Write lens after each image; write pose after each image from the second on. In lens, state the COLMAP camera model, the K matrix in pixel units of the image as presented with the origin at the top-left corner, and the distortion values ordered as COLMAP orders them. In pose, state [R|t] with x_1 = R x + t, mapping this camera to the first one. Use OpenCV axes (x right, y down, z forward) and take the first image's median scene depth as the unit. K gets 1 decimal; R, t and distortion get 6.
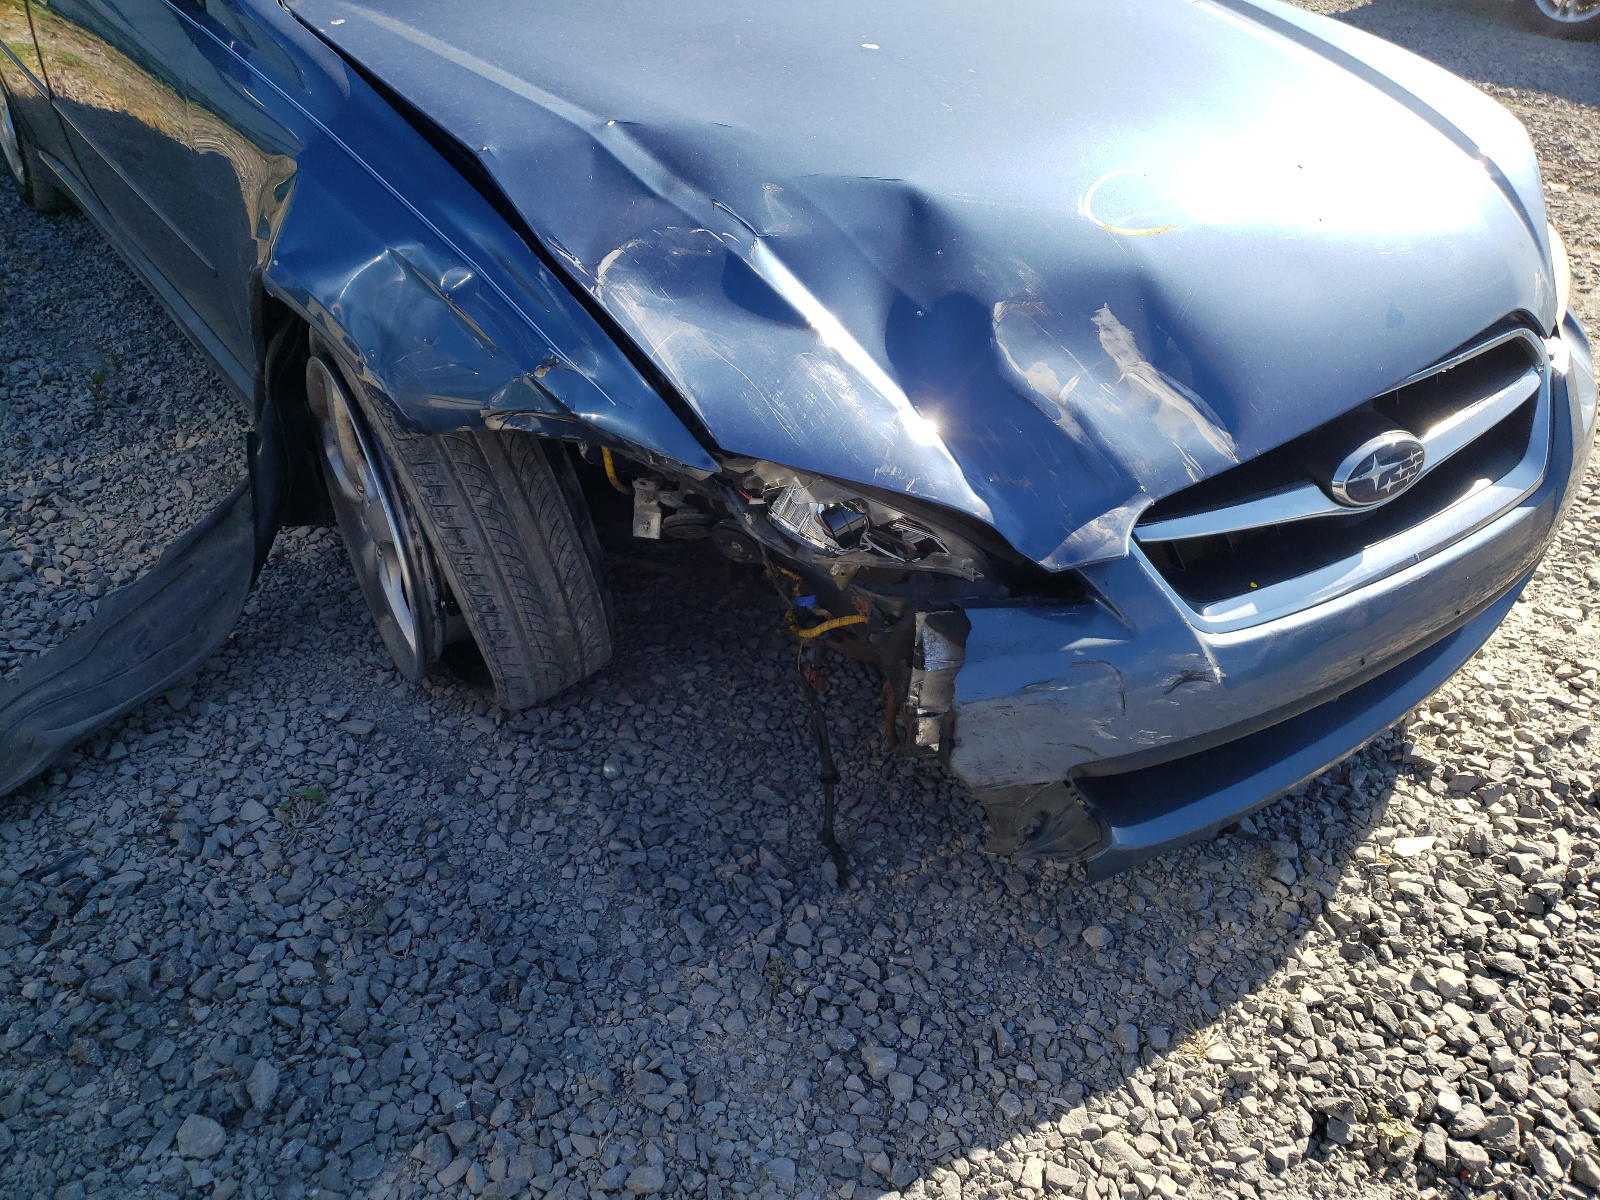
lens RADIAL K [[1035.8, 0, 880.6], [0, 1035.8, 465.9], [0, 0, 1]] dist [0.031575, -0.025486]
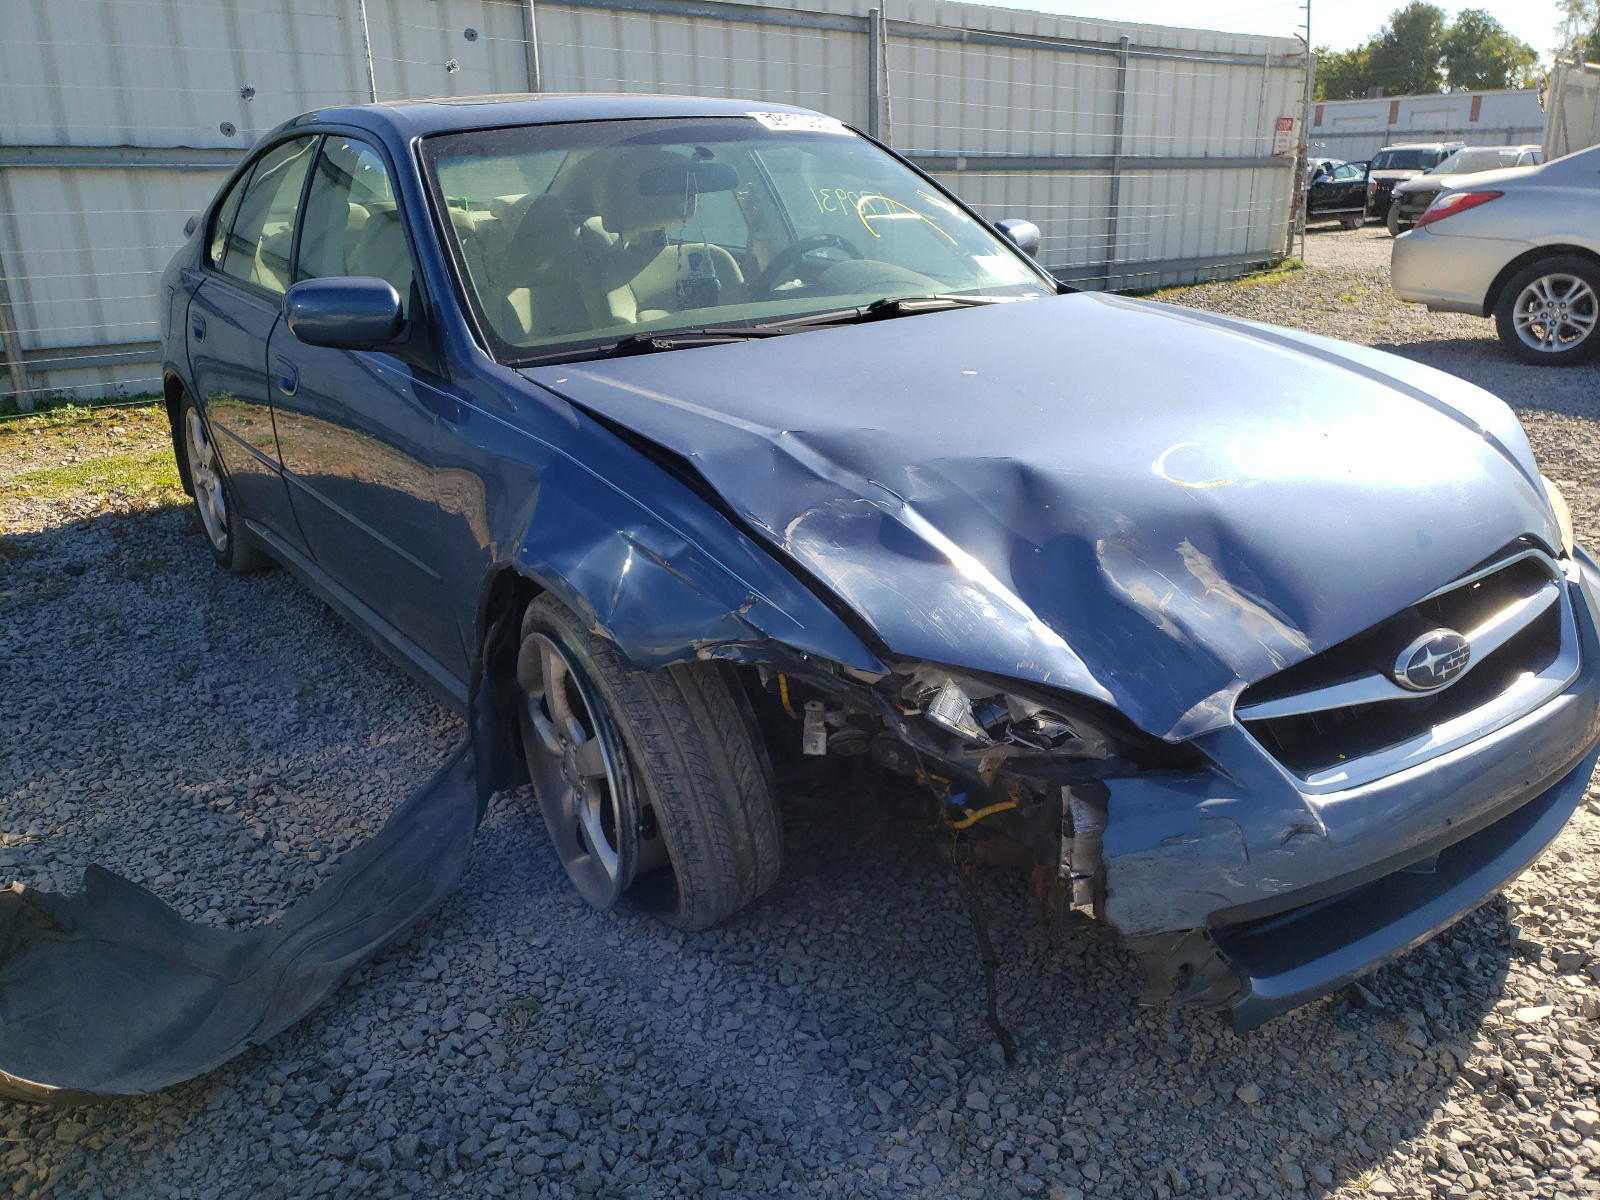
lens RADIAL K [[1206.4, 0, 800.0], [0, 1206.4, 600.0], [0, 0, 1]] dist [-0.002069, 0.006944]
pose [[0.997470, -0.056473, -0.043183, -0.176016], [0.042396, 0.960129, -0.276325, 0.278563], [0.057066, 0.273795, 0.960094, -0.374769]]
